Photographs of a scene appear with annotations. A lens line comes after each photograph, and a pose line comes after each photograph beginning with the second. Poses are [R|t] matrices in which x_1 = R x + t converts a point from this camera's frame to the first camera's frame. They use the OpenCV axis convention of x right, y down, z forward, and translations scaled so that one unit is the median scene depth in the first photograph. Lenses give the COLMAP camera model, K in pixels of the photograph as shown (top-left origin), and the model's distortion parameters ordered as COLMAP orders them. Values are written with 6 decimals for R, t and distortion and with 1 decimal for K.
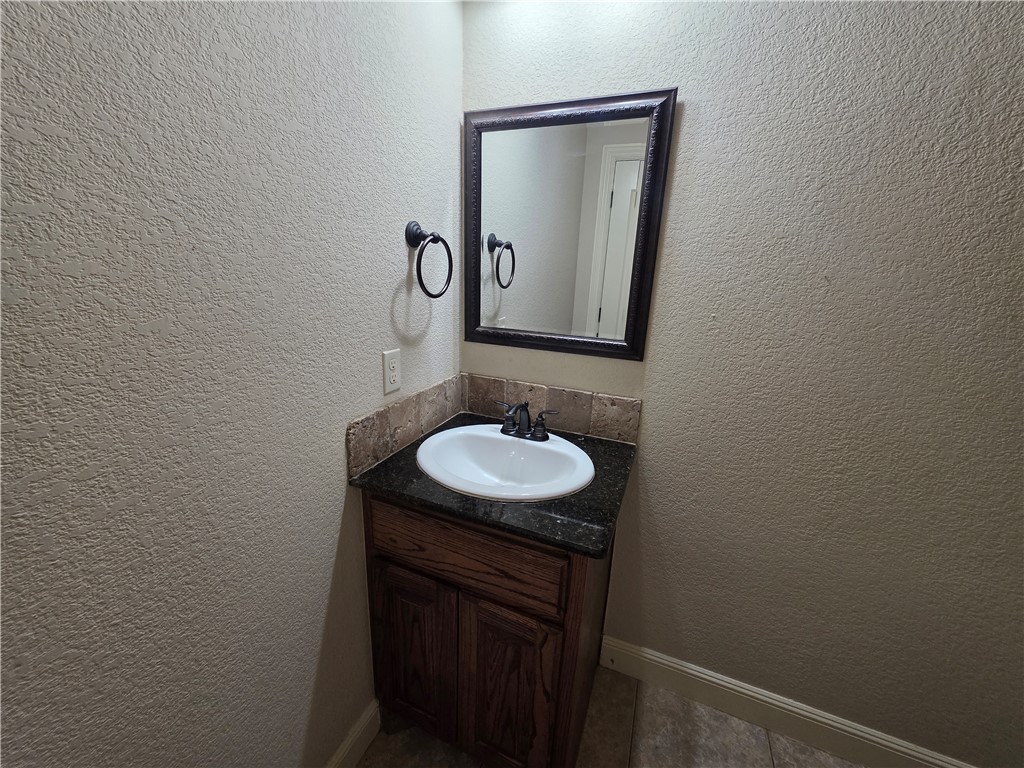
lens RADIAL K [[410.6, 0, 506.2], [0, 410.6, 379.9], [0, 0, 1]] dist [0.003166, 0.000489]
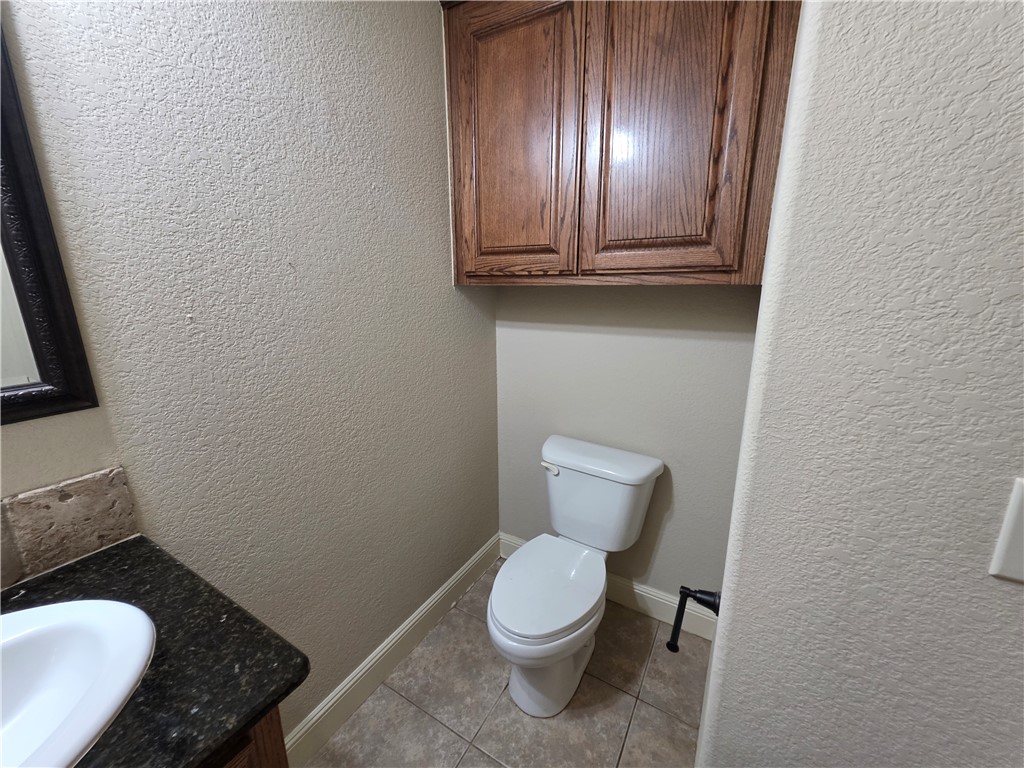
lens RADIAL K [[410.6, 0, 511.6], [0, 410.6, 380.8], [0, 0, 1]] dist [0.003166, 0.000489]
pose [[0.129004, -0.265627, 0.955406, -0.156239], [0.281468, 0.933639, 0.221570, -0.042191], [-0.950859, 0.240333, 0.195209, 0.285346]]
